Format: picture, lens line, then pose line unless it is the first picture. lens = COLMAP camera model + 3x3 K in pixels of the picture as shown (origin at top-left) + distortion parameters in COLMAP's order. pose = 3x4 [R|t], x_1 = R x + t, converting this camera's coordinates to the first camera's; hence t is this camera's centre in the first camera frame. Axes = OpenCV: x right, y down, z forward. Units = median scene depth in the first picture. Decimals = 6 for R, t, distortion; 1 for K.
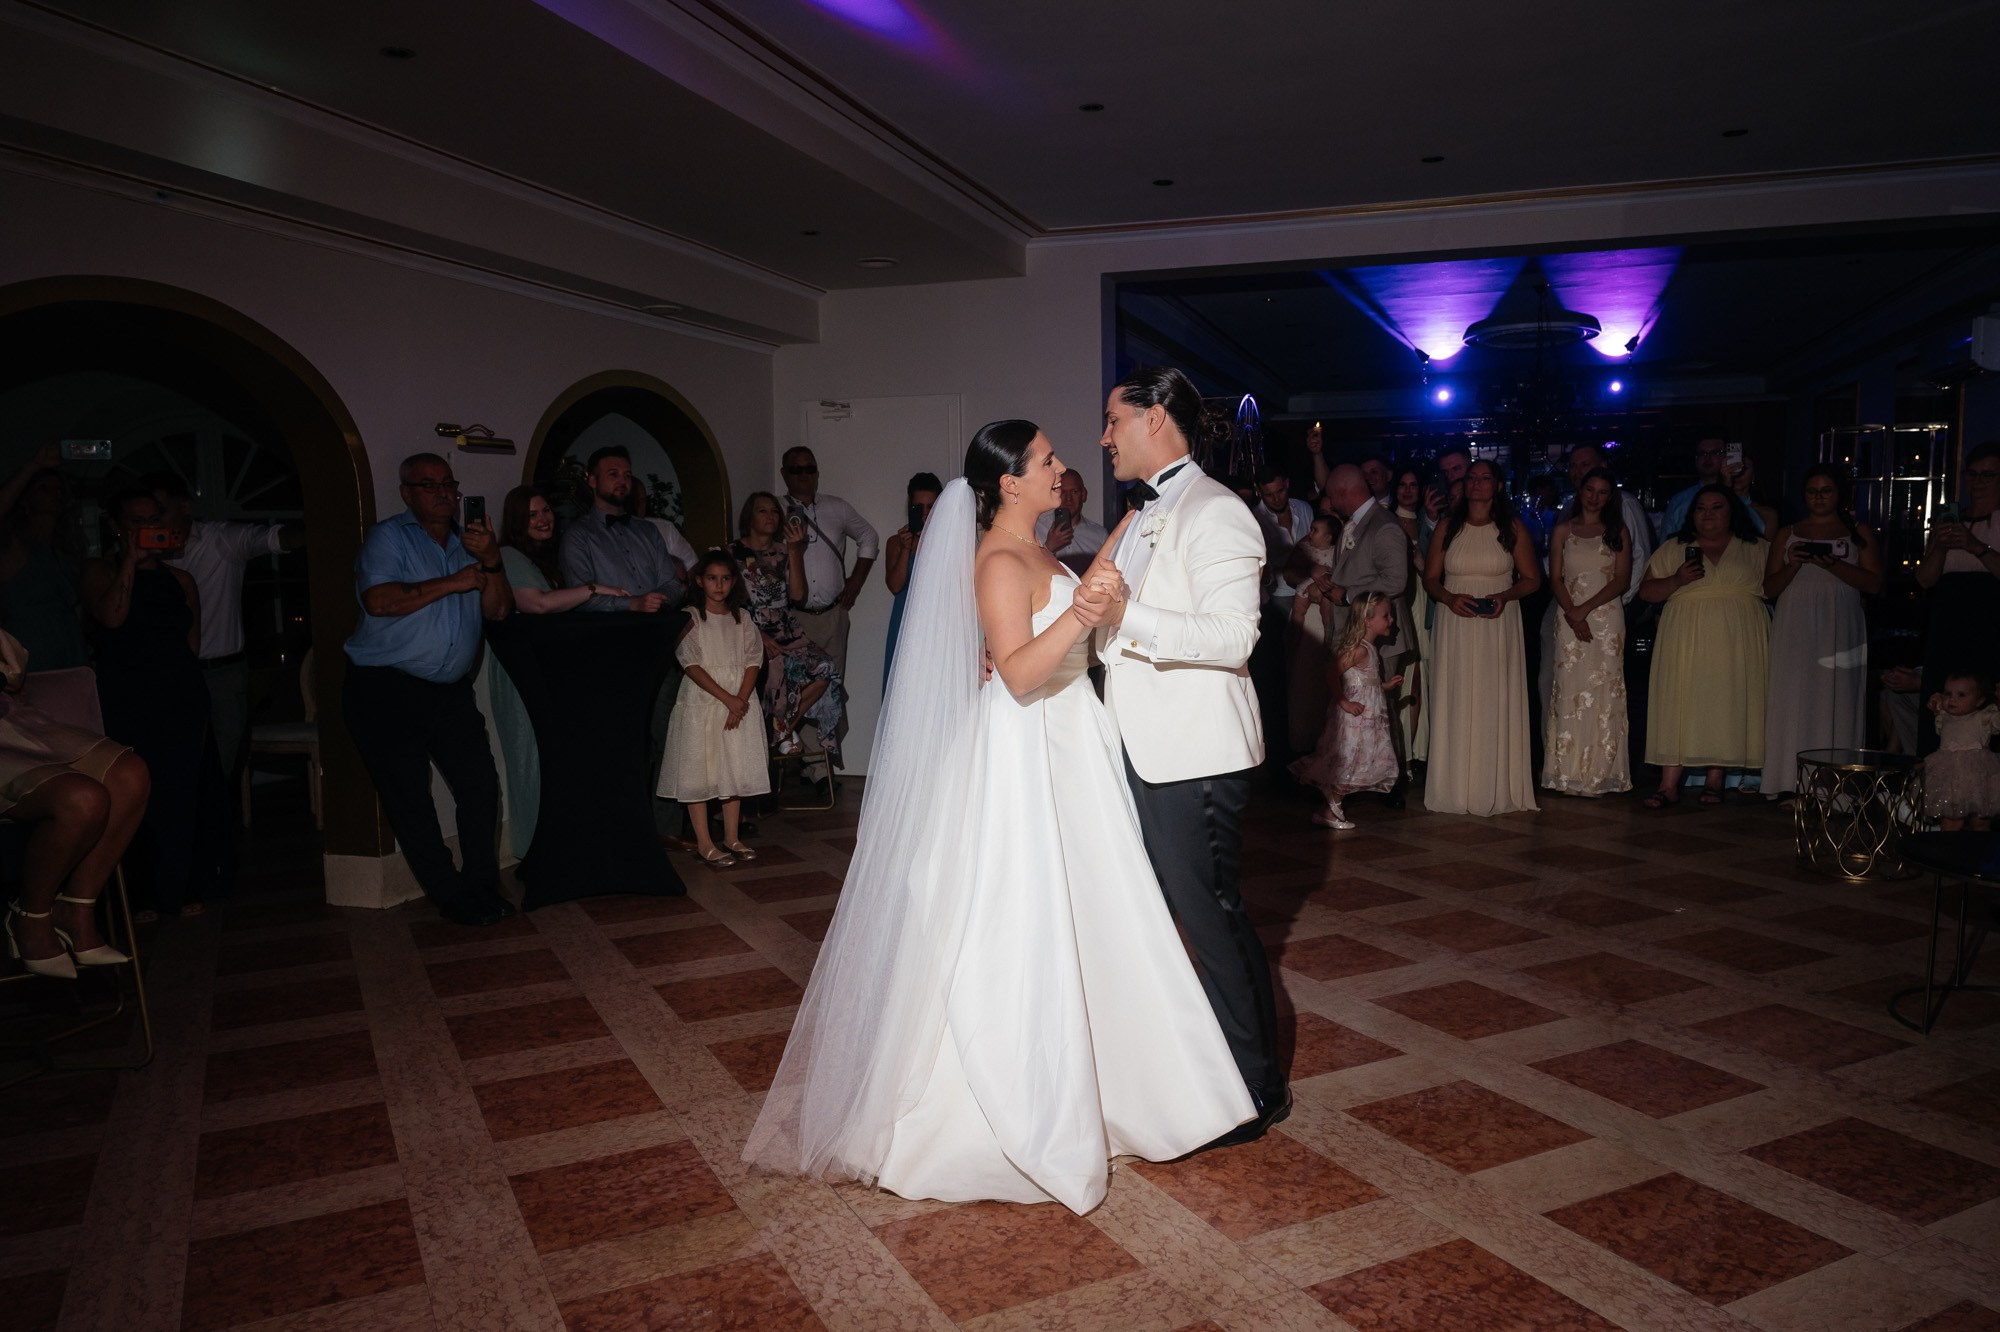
lens RADIAL K [[1459.8, 0, 969.6], [0, 1459.8, 663.3], [0, 0, 1]] dist [-0.000350, 0.000481]
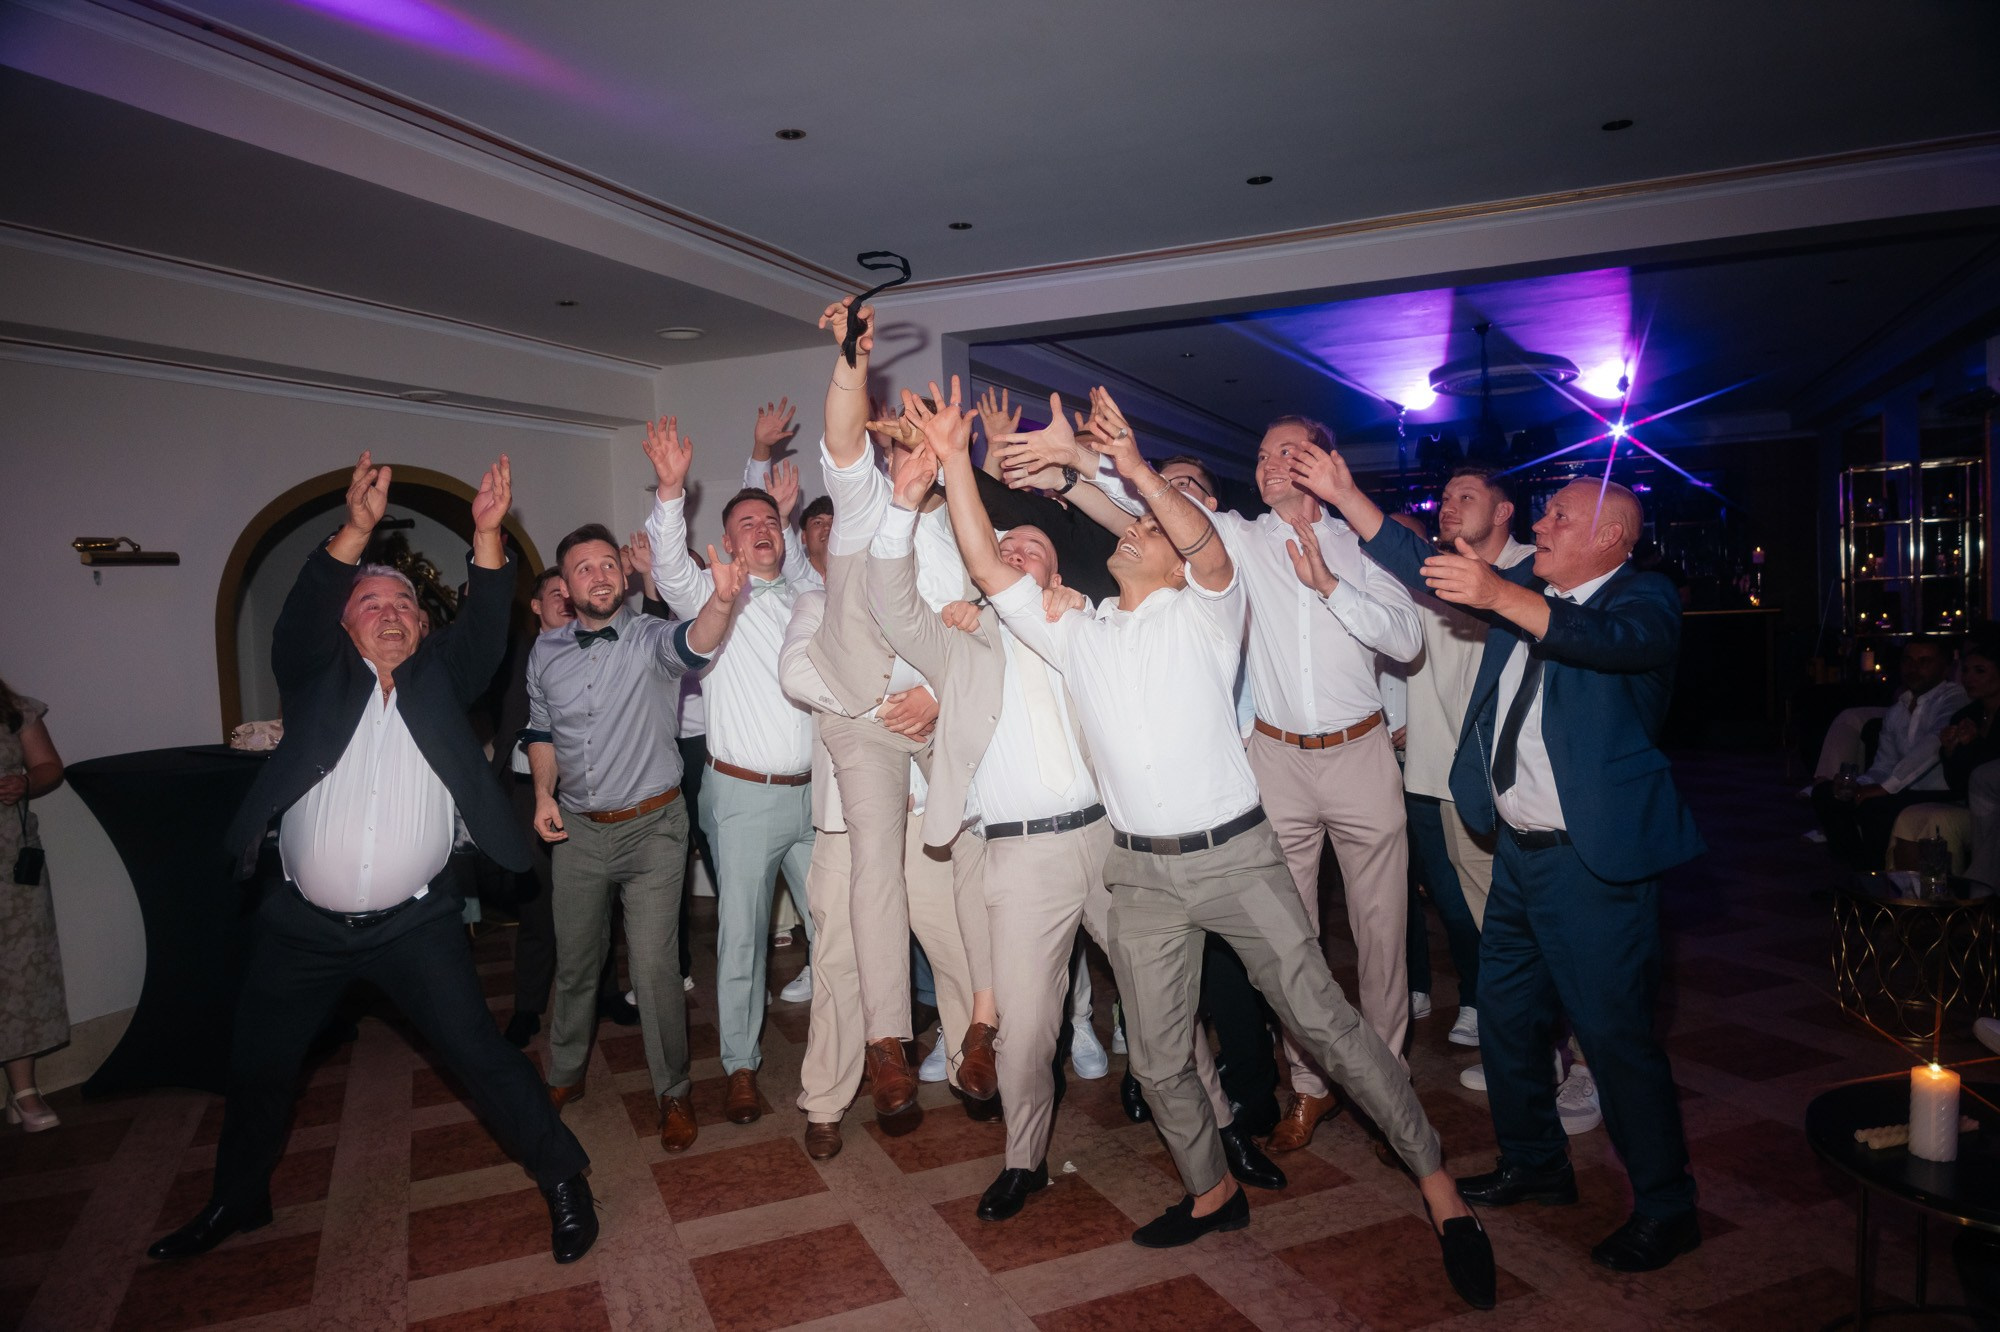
lens RADIAL K [[1371.5, 0, 986.0], [0, 1371.5, 638.8], [0, 0, 1]] dist [0.003760, -0.001600]
pose [[0.996620, -0.029273, -0.076751, 0.217930], [0.025323, 0.998329, -0.051941, -0.045952], [0.078143, 0.049822, 0.995696, 0.219705]]
